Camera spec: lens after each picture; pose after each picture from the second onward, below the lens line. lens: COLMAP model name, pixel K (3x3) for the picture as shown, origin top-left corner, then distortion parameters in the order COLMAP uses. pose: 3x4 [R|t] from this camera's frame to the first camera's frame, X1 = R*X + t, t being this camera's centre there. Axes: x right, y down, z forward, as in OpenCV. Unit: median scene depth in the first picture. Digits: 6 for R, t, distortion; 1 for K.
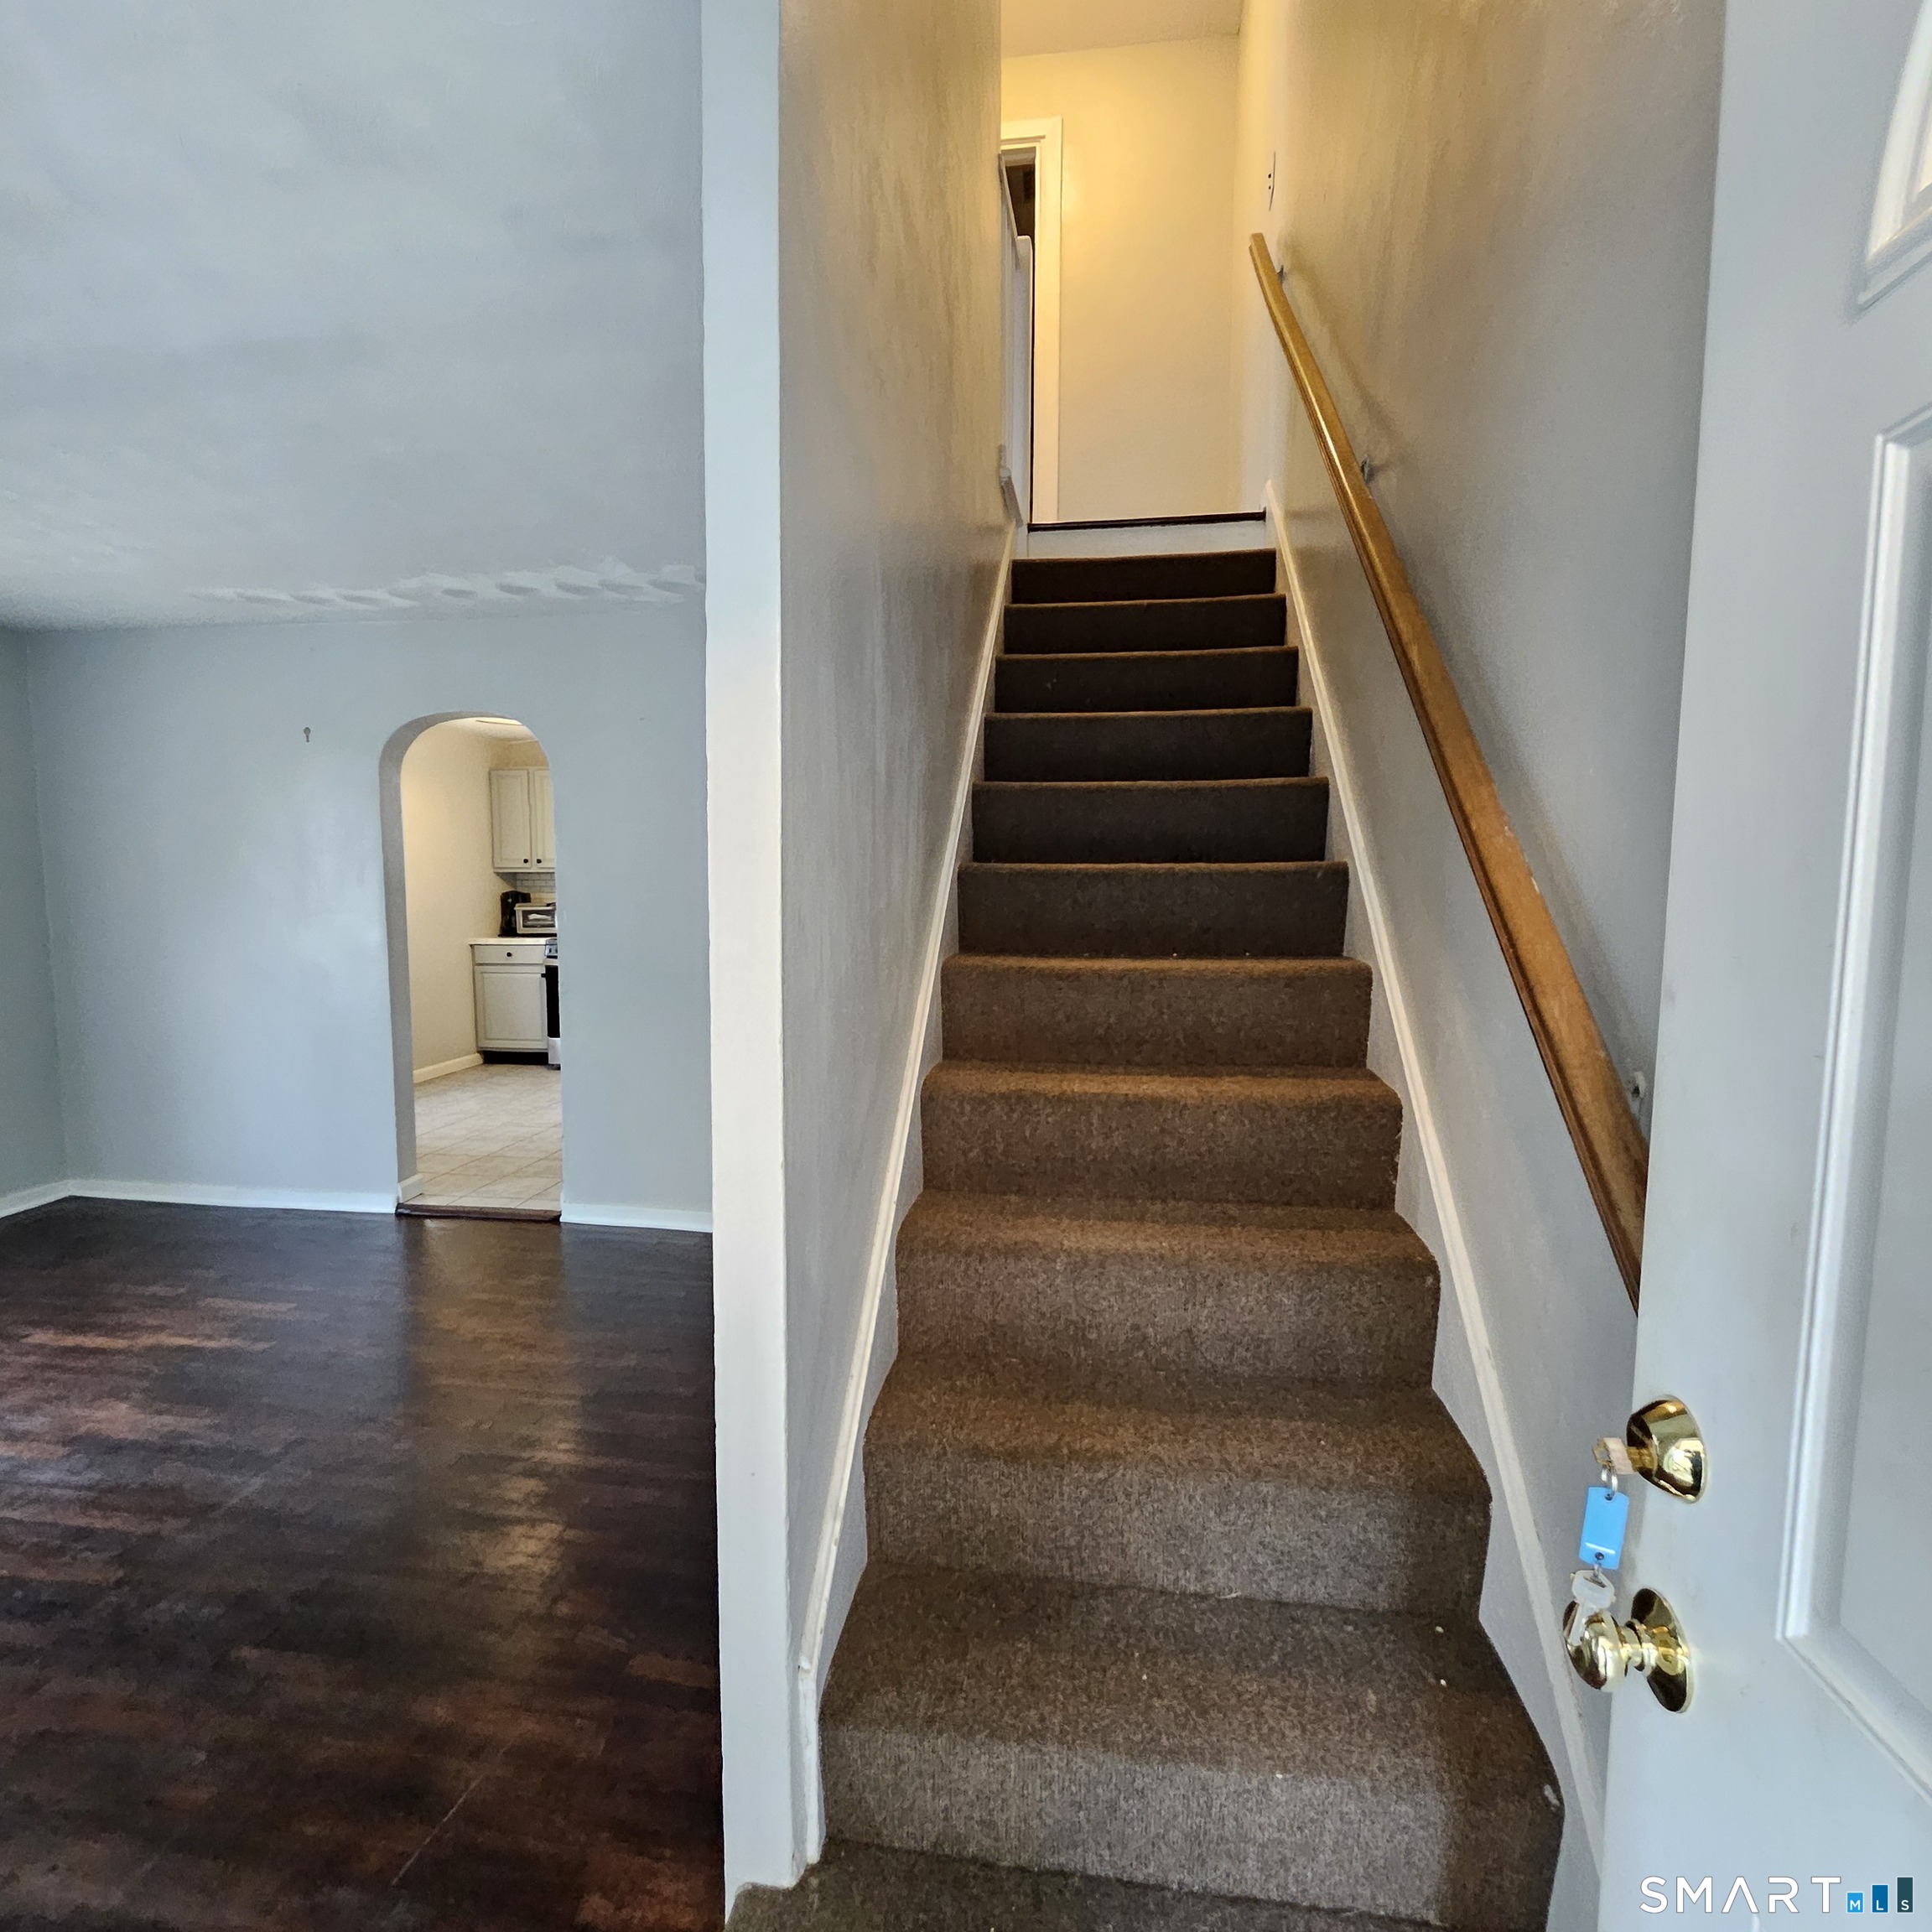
lens RADIAL K [[1014.6, 0, 958.1], [0, 1014.6, 971.3], [0, 0, 1]] dist [0.004043, -0.001113]
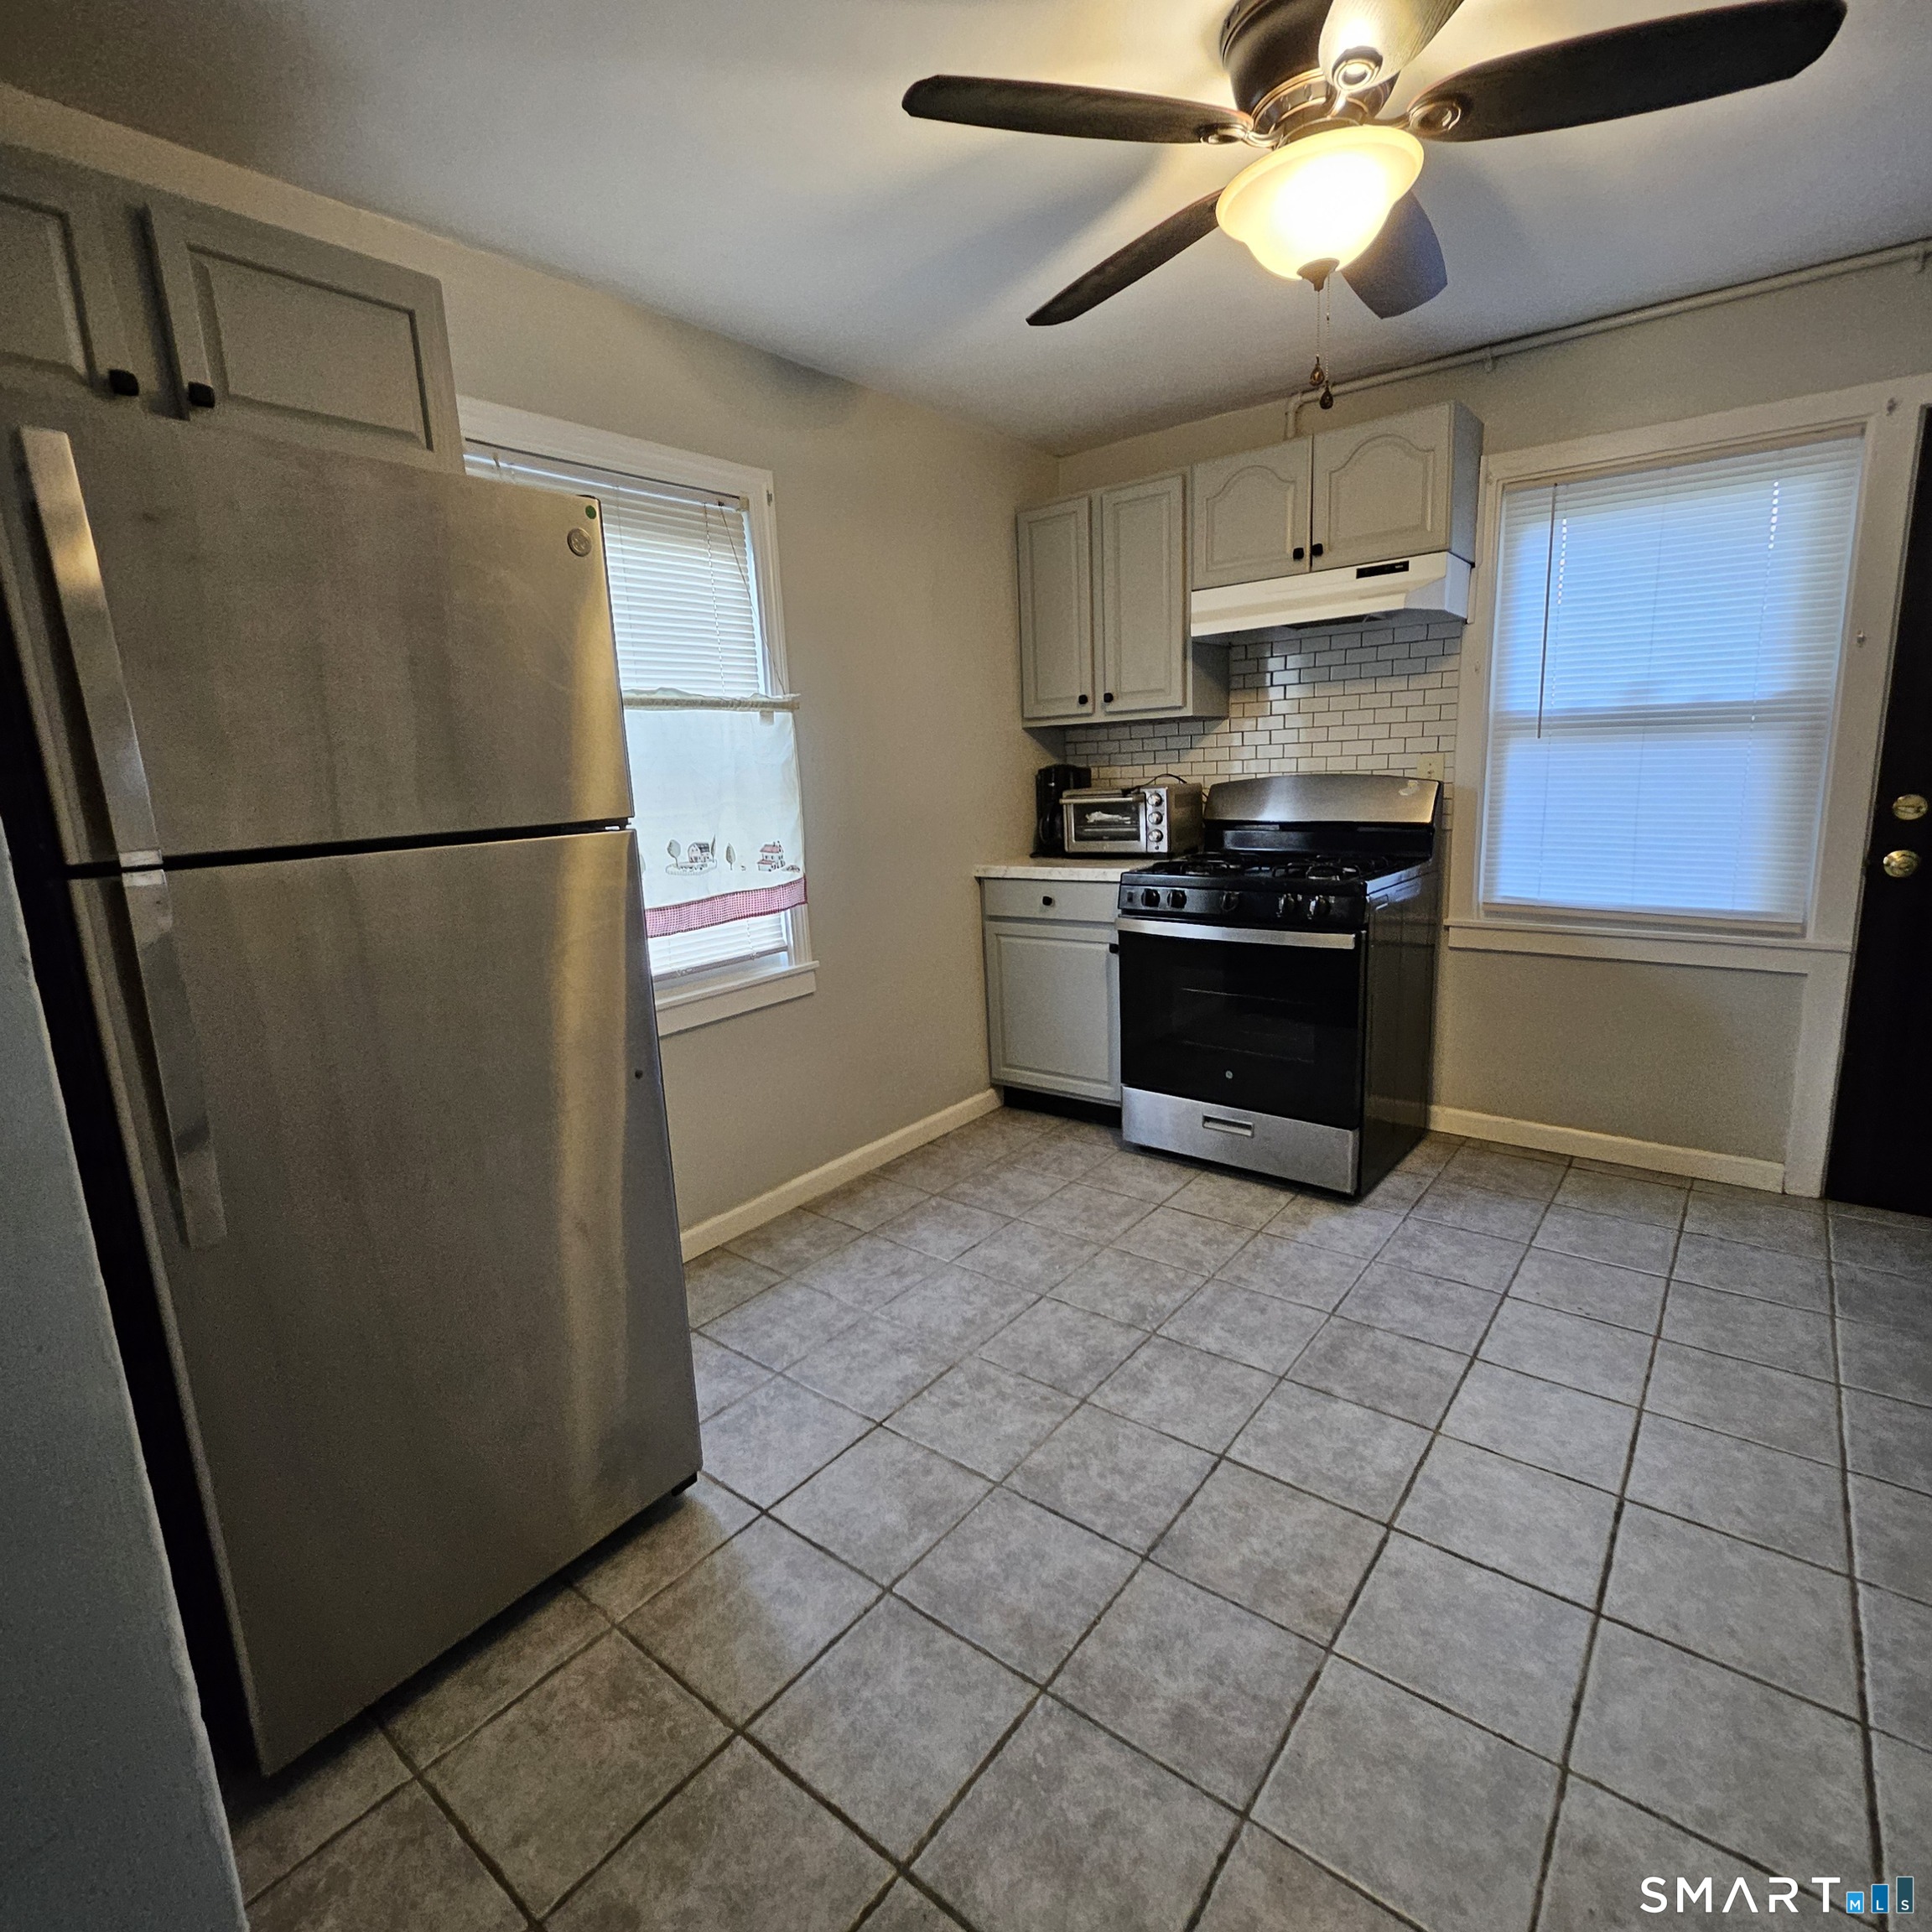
lens RADIAL K [[1014.6, 0, 958.1], [0, 1014.6, 971.3], [0, 0, 1]] dist [0.004043, -0.001113]
pose [[0.863172, 0.059654, -0.501374, -0.467206], [0.002411, 0.992498, 0.122238, -0.082208], [0.504905, -0.106721, 0.856552, 1.115489]]
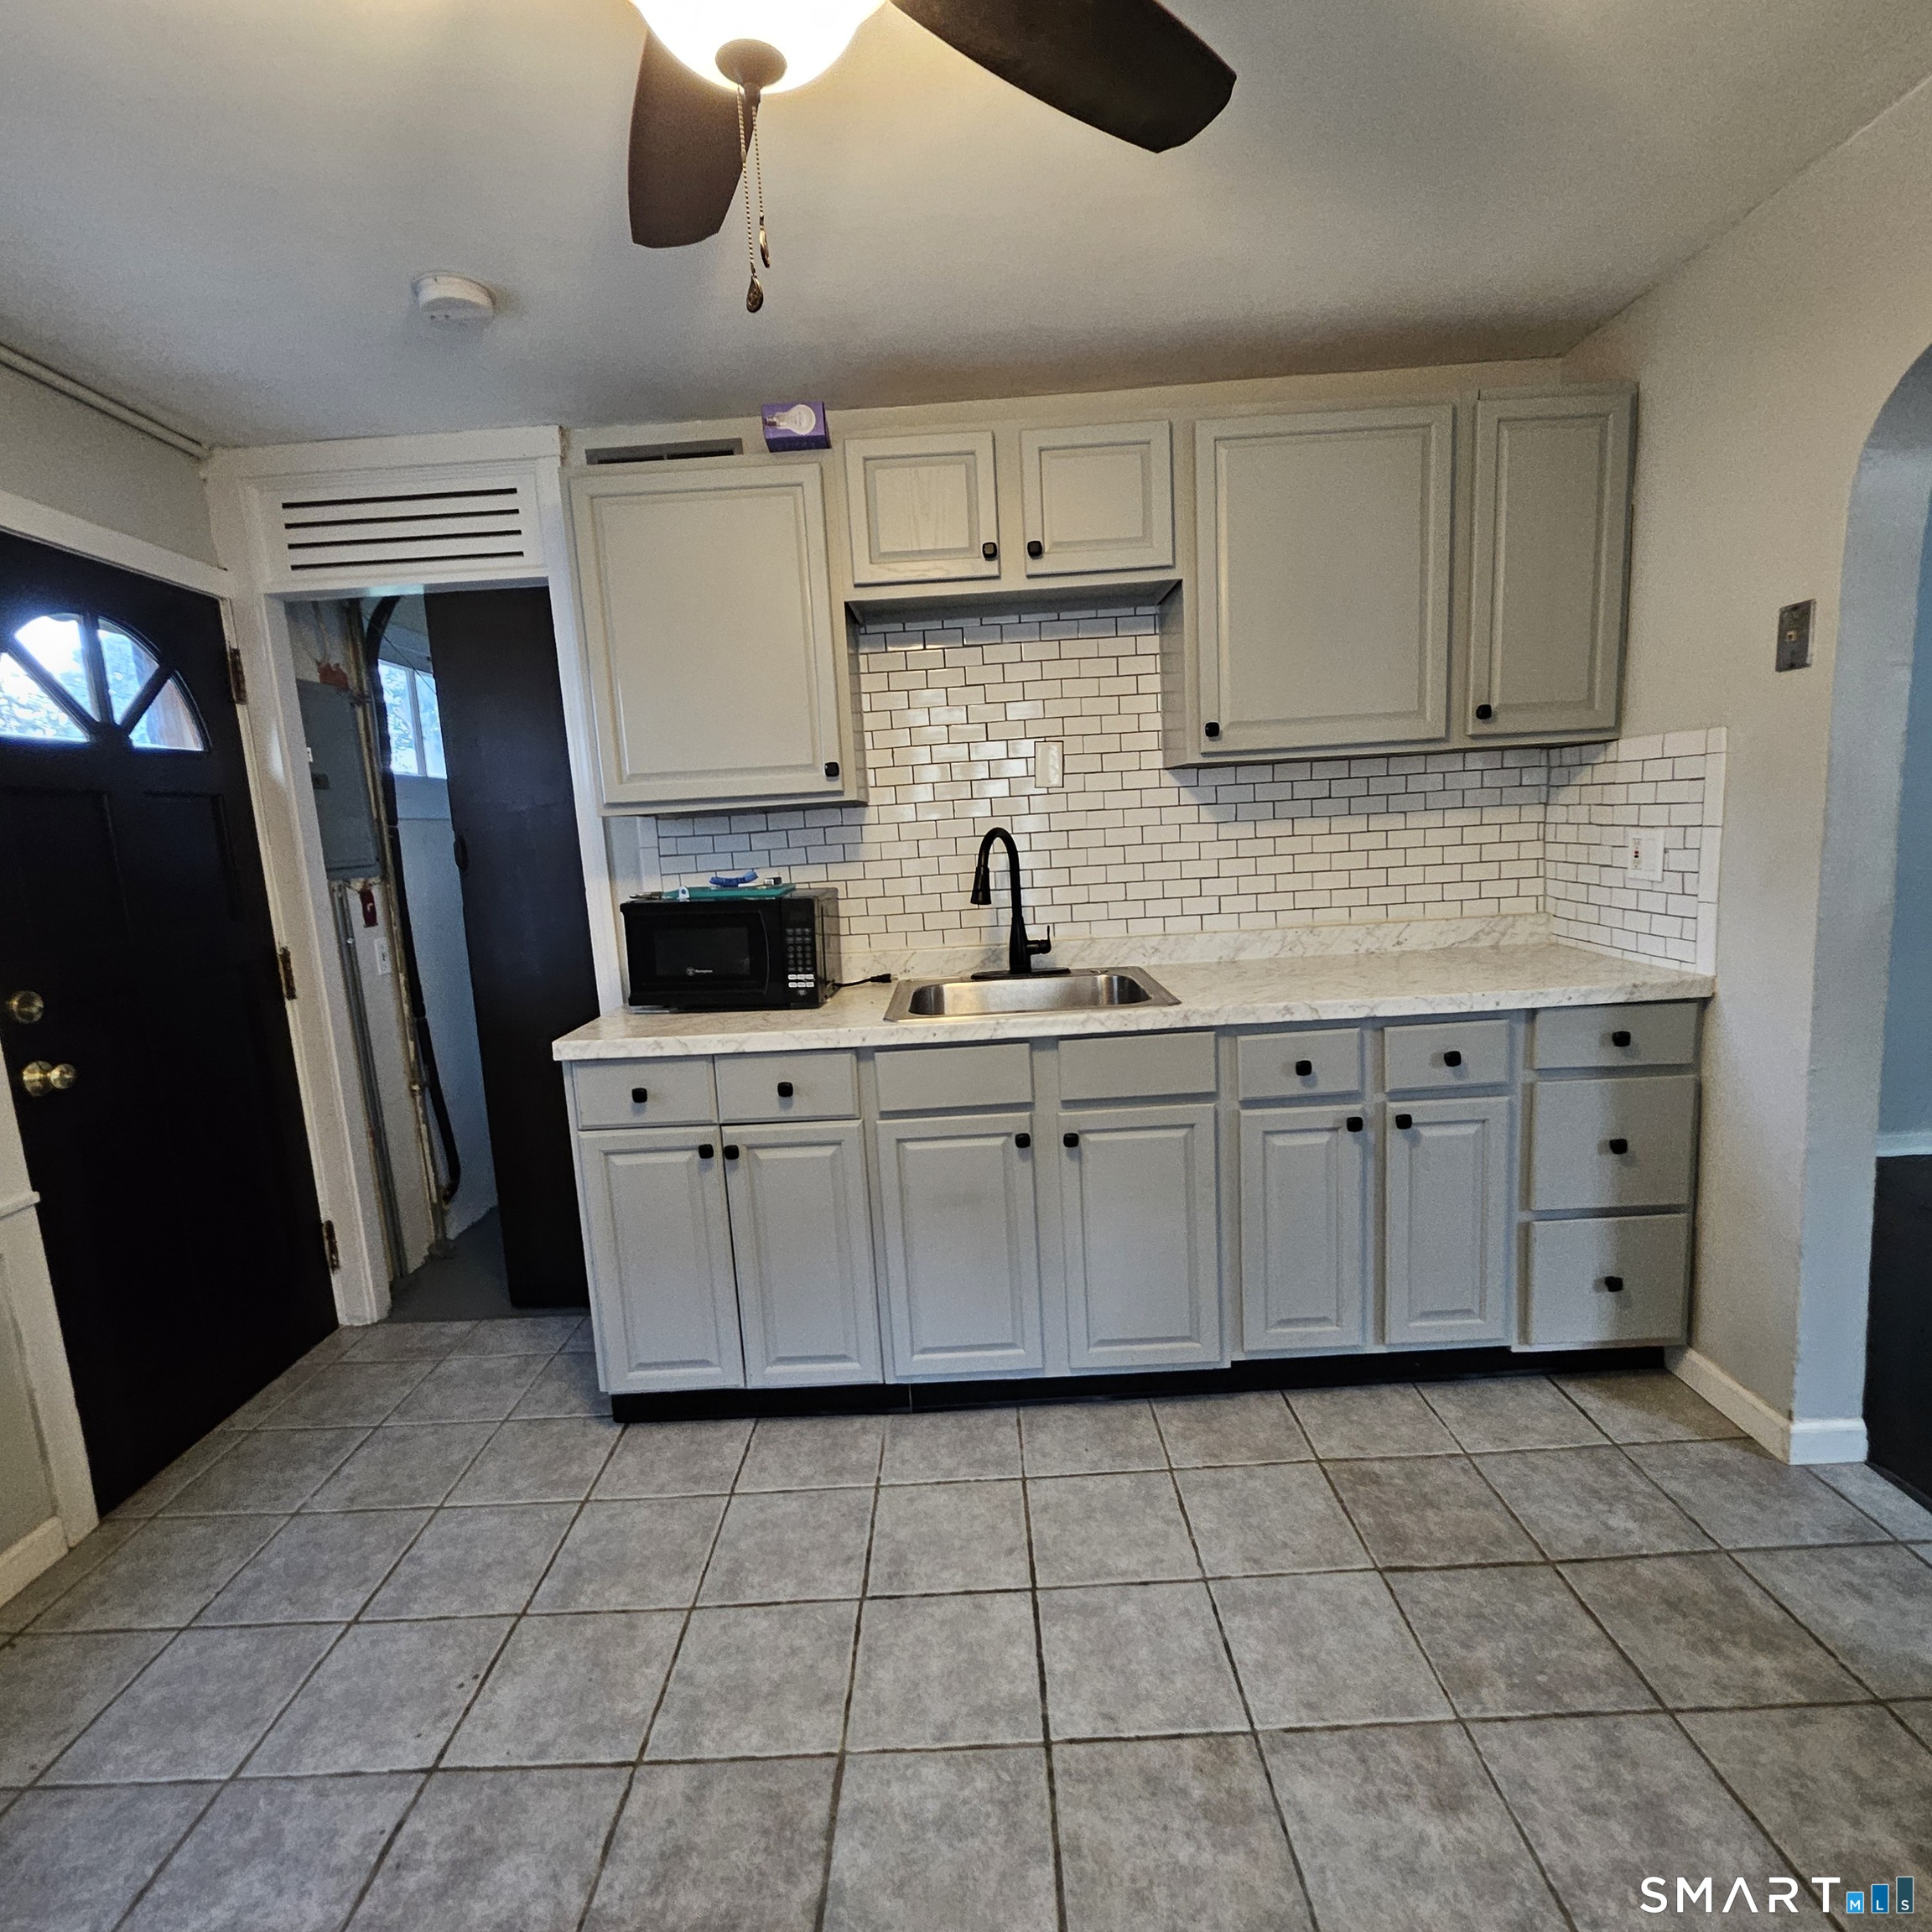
lens RADIAL K [[1016.9, 0, 966.0], [0, 1016.9, 966.0], [0, 0, 1]] dist [-0.002286, -0.000243]
pose [[-0.146913, -0.139513, 0.979261, -0.858742], [0.146478, 0.976020, 0.161027, -0.140743], [-0.978244, 0.167097, -0.122955, 1.615419]]
